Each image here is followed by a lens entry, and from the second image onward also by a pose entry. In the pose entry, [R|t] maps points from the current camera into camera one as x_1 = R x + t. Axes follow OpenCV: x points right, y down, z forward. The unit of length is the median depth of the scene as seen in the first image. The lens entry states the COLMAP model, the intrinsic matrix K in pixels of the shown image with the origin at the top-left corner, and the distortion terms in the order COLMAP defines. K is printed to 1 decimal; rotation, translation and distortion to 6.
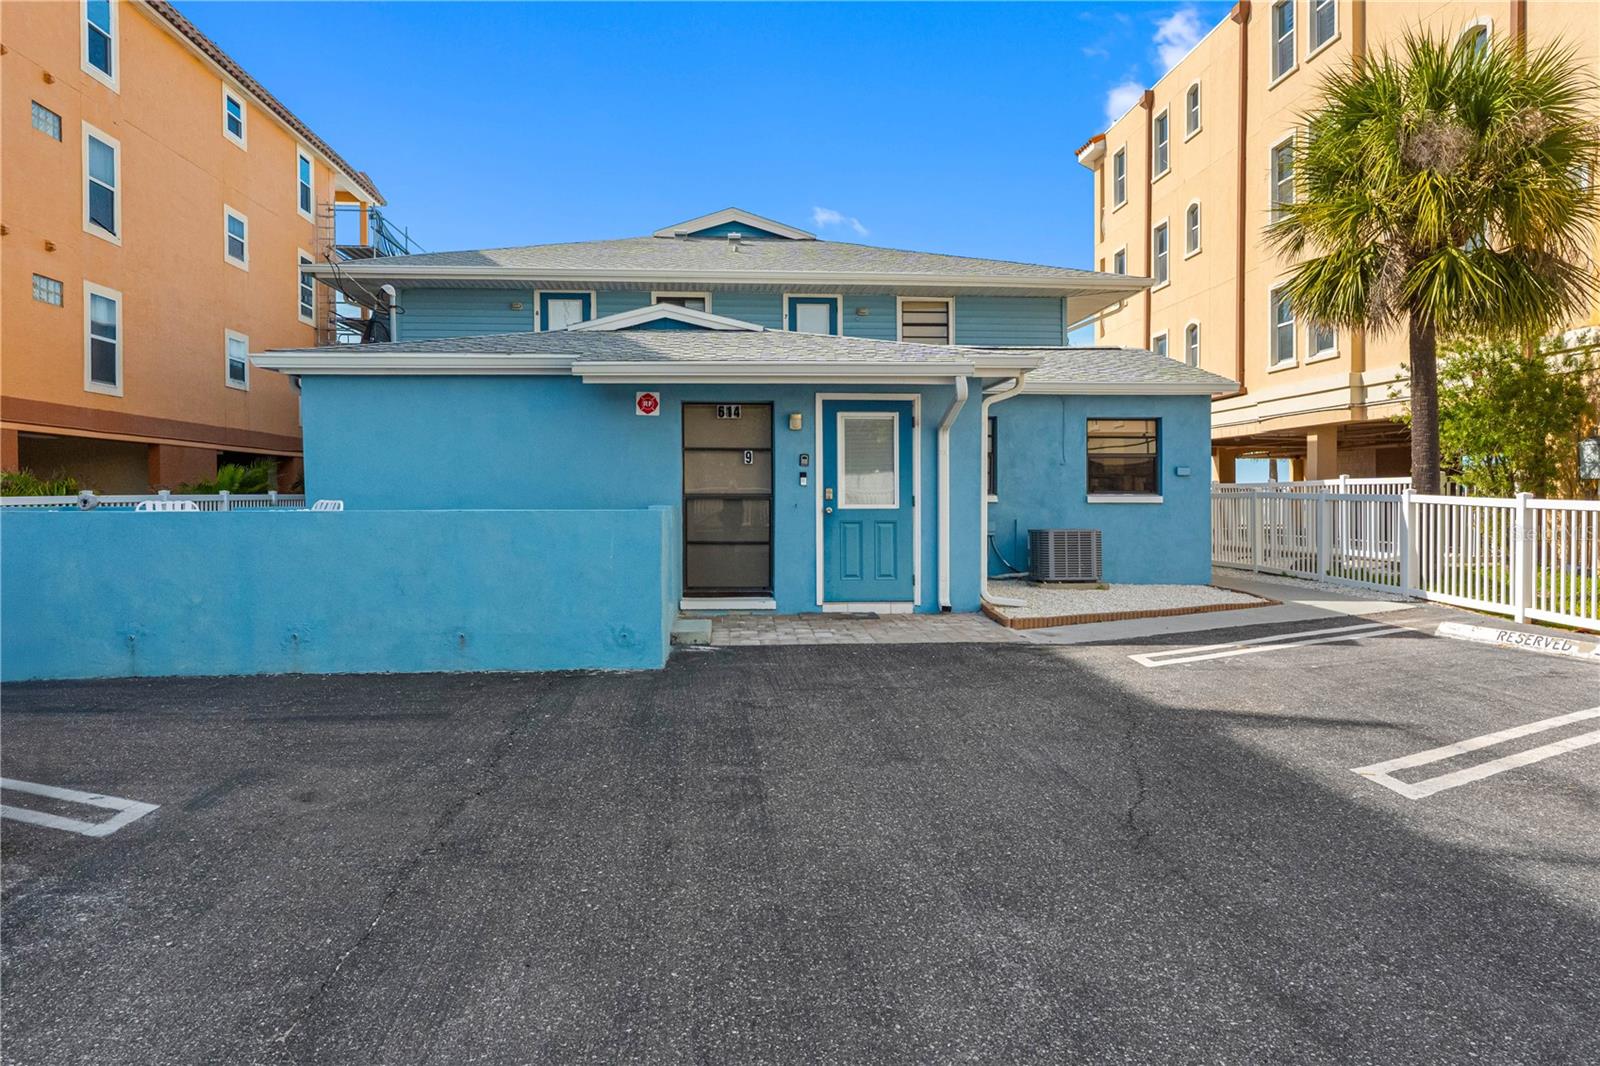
lens RADIAL K [[1125.9, 0, 788.1], [0, 1125.9, 507.9], [0, 0, 1]] dist [-0.002821, 0.004549]
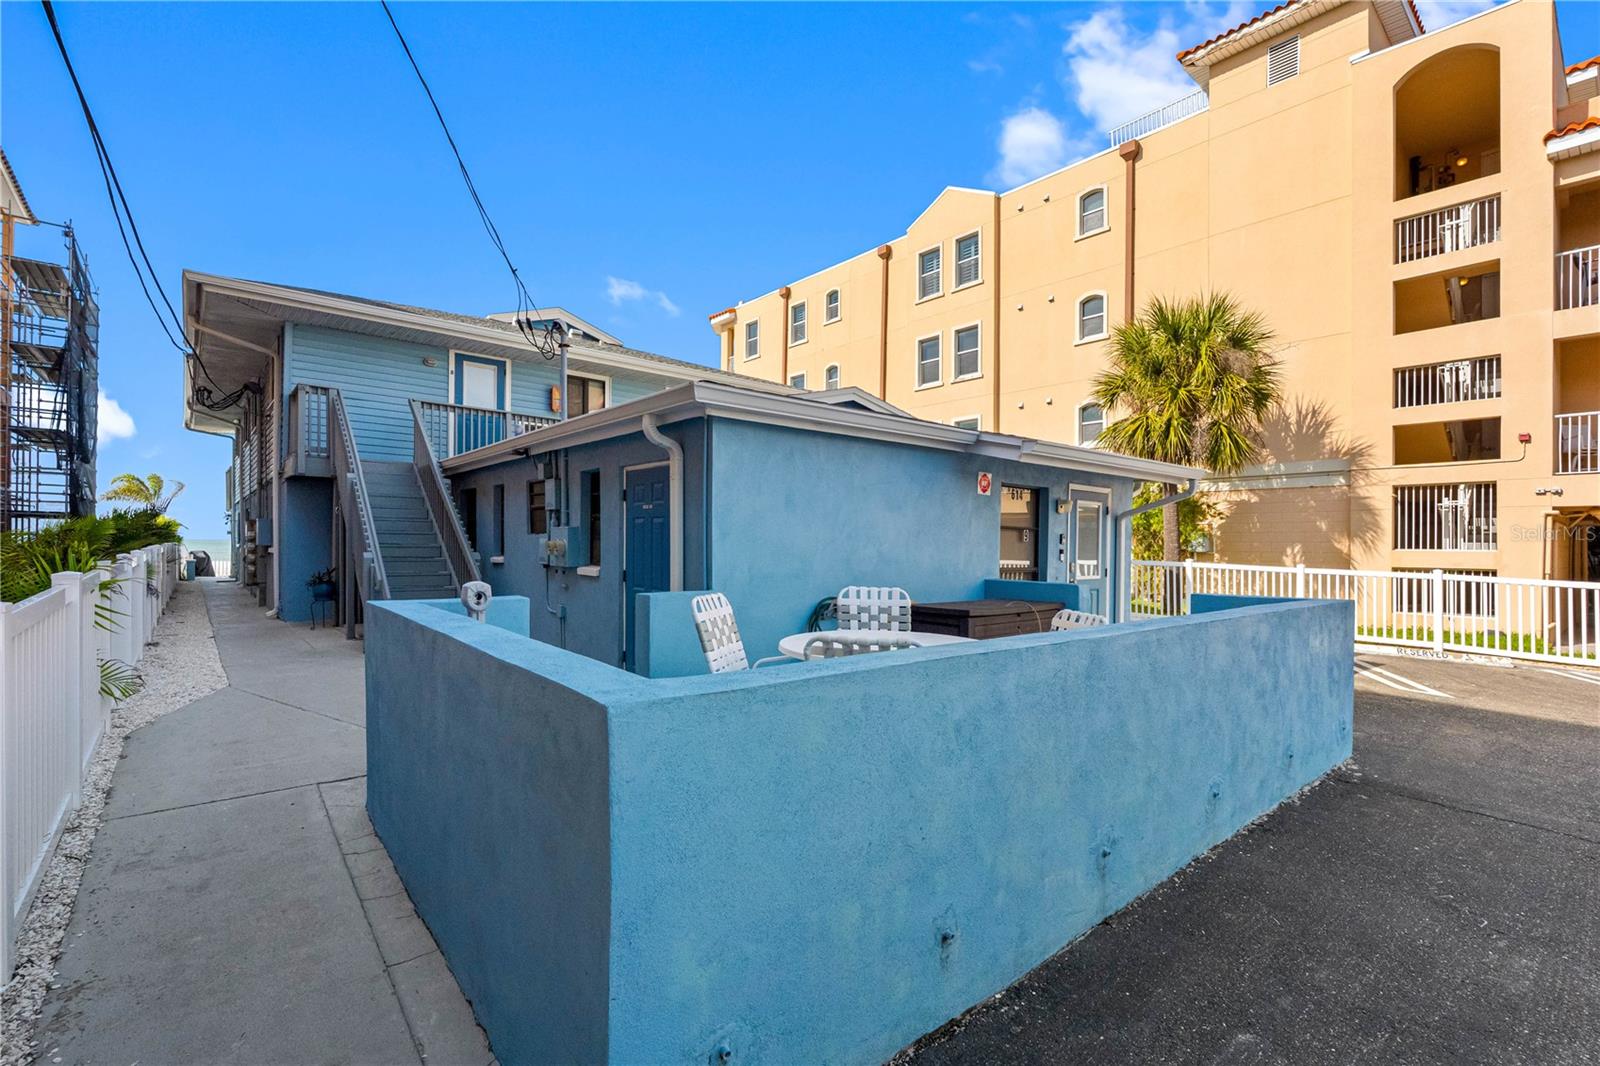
lens RADIAL K [[718.2, 0, 795.8], [0, 718.2, 536.9], [0, 0, 1]] dist [-0.001831, -0.000334]
pose [[0.801243, 0.017329, 0.598088, -0.652497], [-0.006266, 0.999769, -0.020573, -0.027692], [-0.598306, 0.012736, 0.801167, 0.561391]]
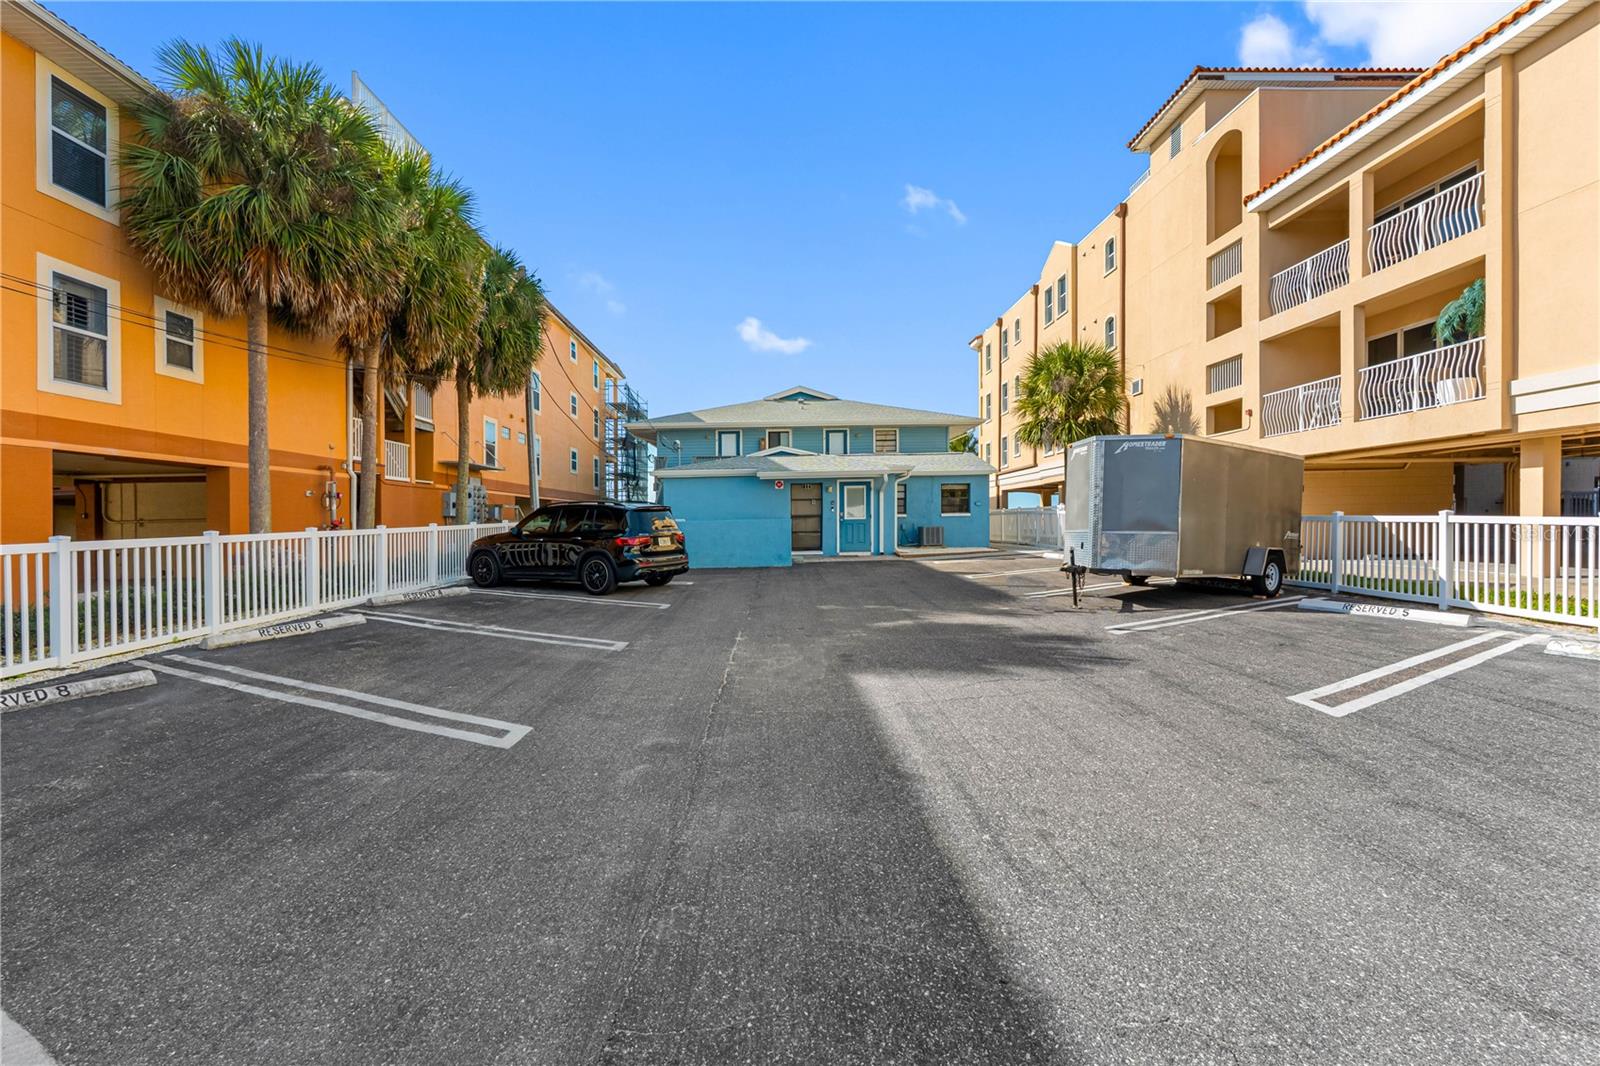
lens RADIAL K [[718.2, 0, 769.0], [0, 718.2, 505.4], [0, 0, 1]] dist [-0.001831, -0.000334]
pose [[0.996835, -0.017829, -0.077468, -0.006563], [0.015098, 0.999248, -0.035701, 0.027557], [0.078047, 0.034418, 0.996355, -0.846557]]
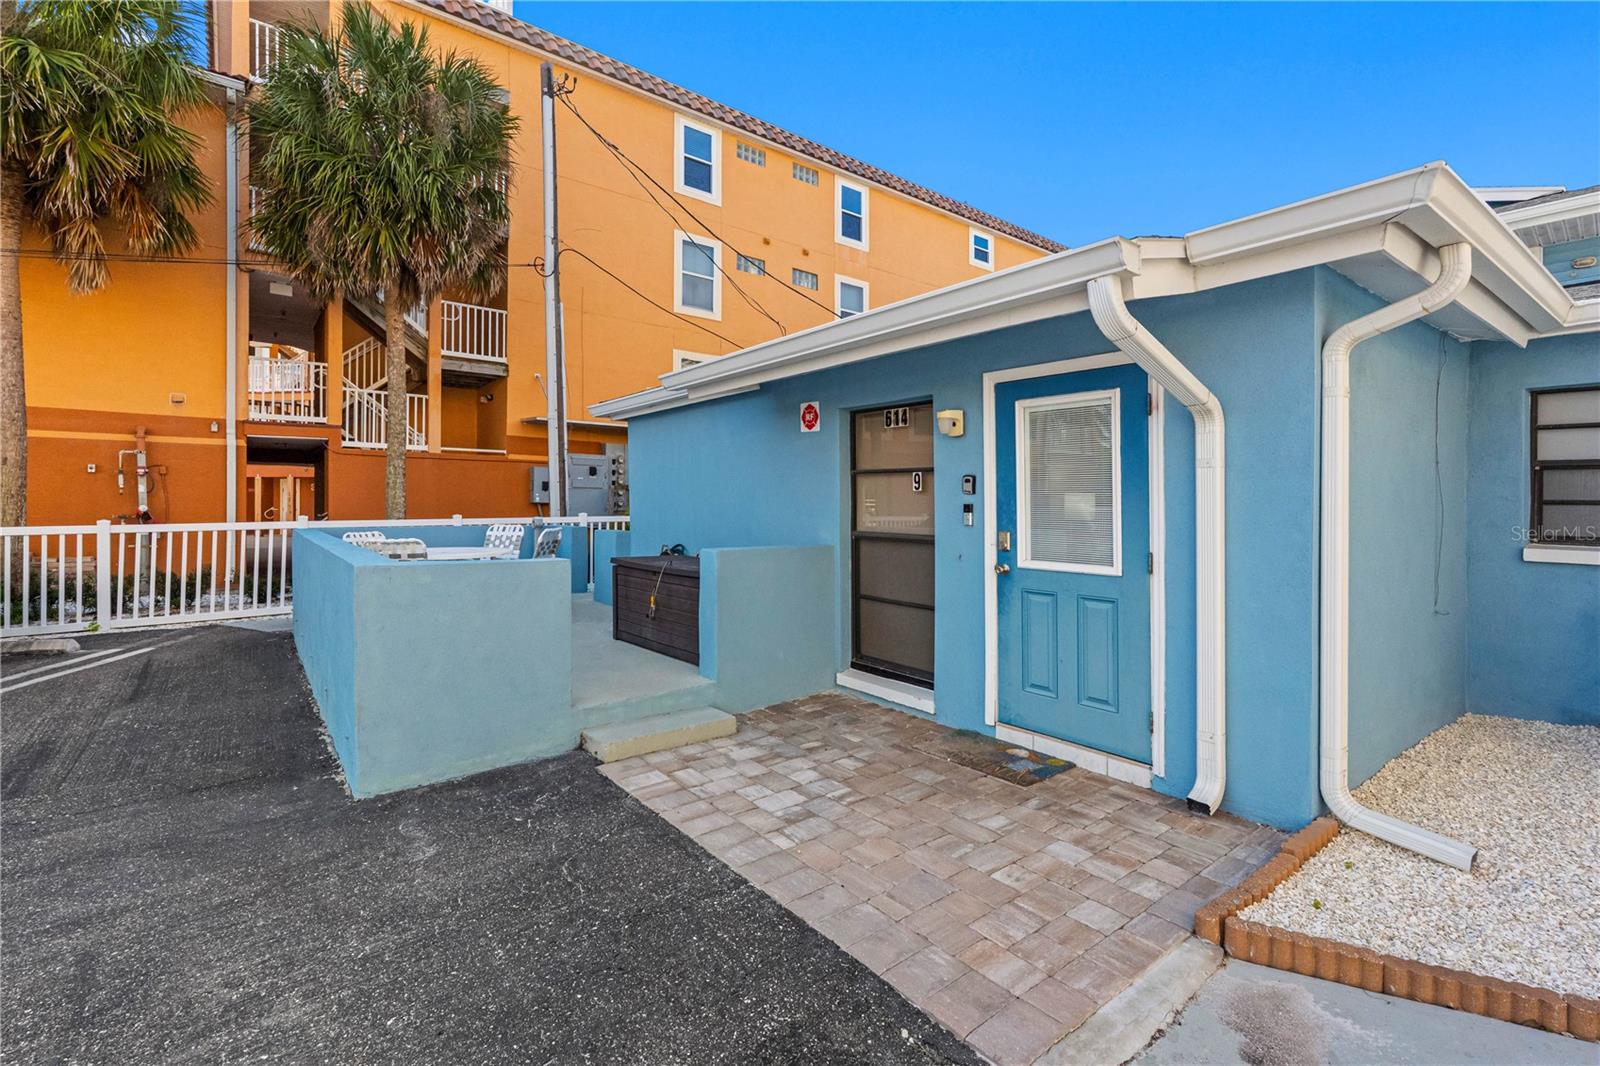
lens RADIAL K [[718.2, 0, 796.2], [0, 718.2, 502.6], [0, 0, 1]] dist [-0.001831, -0.000334]
pose [[0.576431, 0.003864, -0.817137, 0.280142], [-0.022309, 0.999691, -0.011010, -0.025859], [0.816842, 0.024576, 0.576338, 0.689760]]
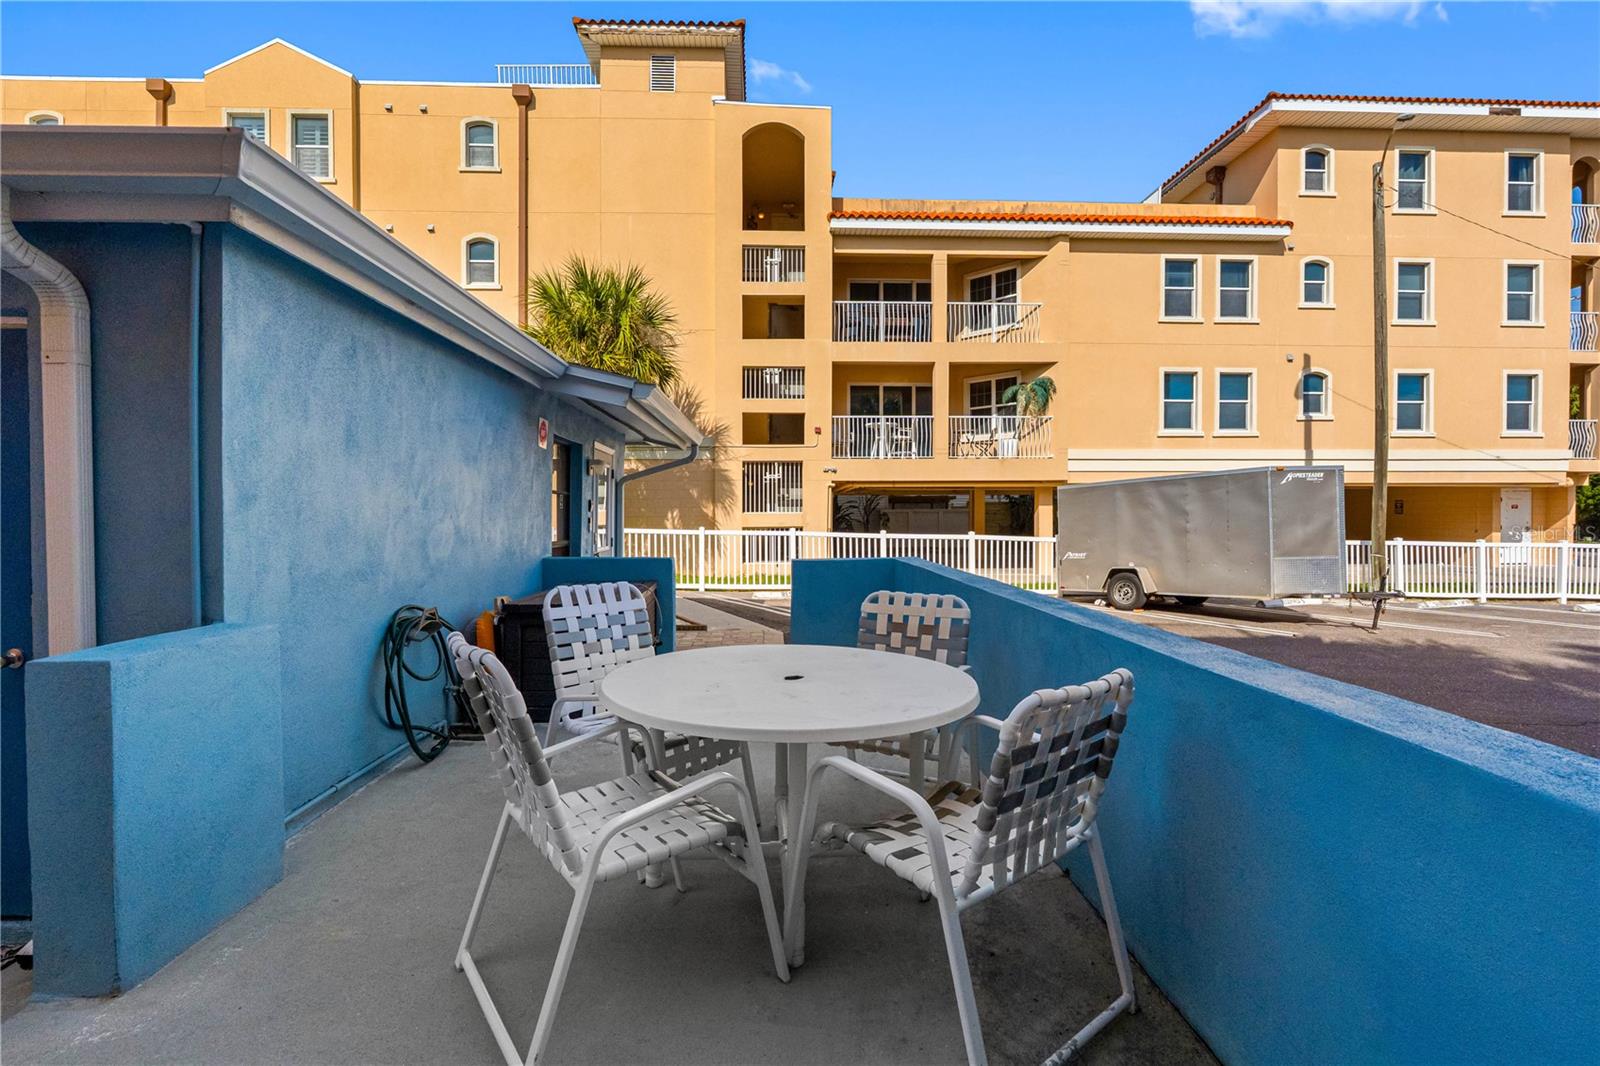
lens RADIAL K [[718.2, 0, 799.0], [0, 718.2, 521.2], [0, 0, 1]] dist [-0.001831, -0.000334]
pose [[0.024310, -0.009444, 0.999660, -0.624552], [0.012160, 0.999884, 0.009151, -0.031542], [-0.999631, 0.011934, 0.024422, 0.777466]]
